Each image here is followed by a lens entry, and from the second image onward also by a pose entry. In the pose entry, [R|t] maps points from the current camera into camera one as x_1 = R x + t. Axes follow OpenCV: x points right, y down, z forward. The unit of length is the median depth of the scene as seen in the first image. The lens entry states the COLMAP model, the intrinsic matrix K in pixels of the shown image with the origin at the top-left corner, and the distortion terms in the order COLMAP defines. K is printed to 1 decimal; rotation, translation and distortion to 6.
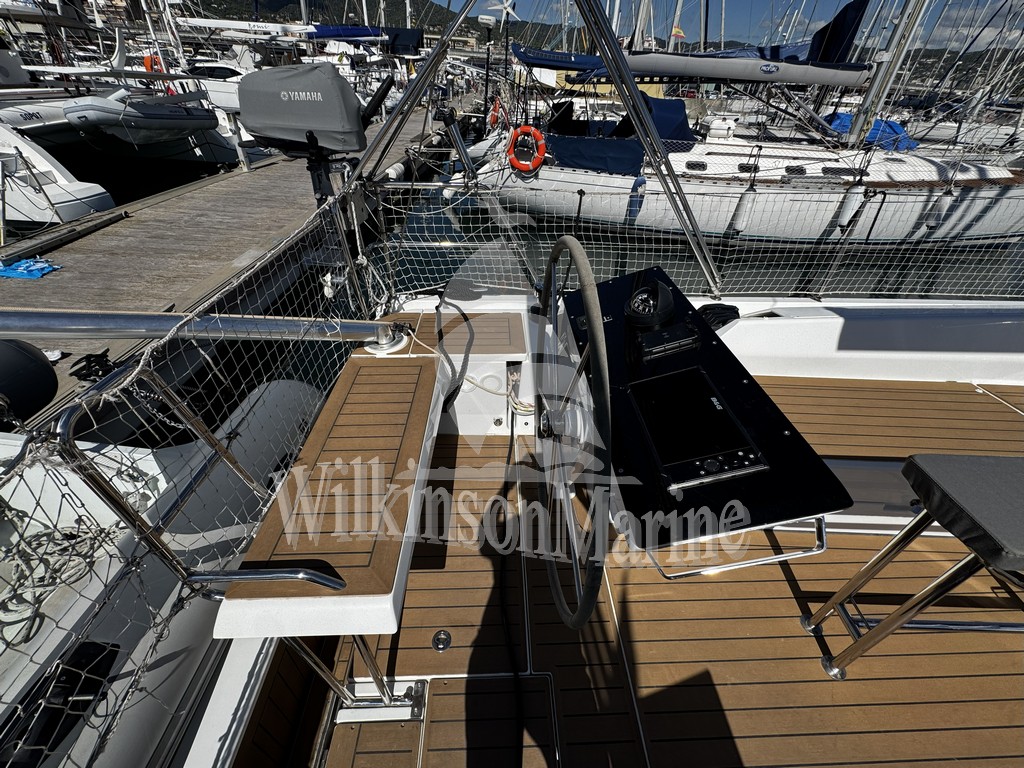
lens RADIAL K [[414.4, 0, 512.0], [0, 414.4, 384.0], [0, 0, 1]] dist [-0.002018, 0.000005]
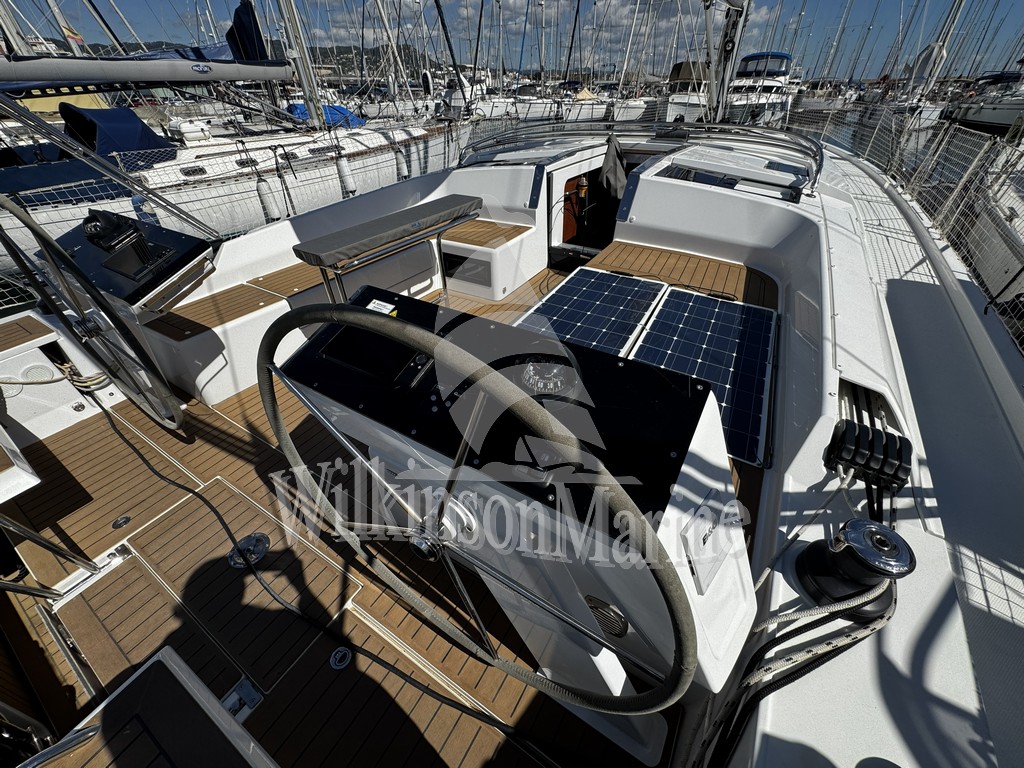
lens RADIAL K [[409.0, 0, 512.0], [0, 409.0, 384.0], [0, 0, 1]] dist [0.002259, -0.000040]
pose [[0.564710, -0.537152, 0.626555, -0.005792], [0.534222, 0.816595, 0.218584, 0.071439], [-0.629055, 0.211283, 0.748098, -0.088739]]
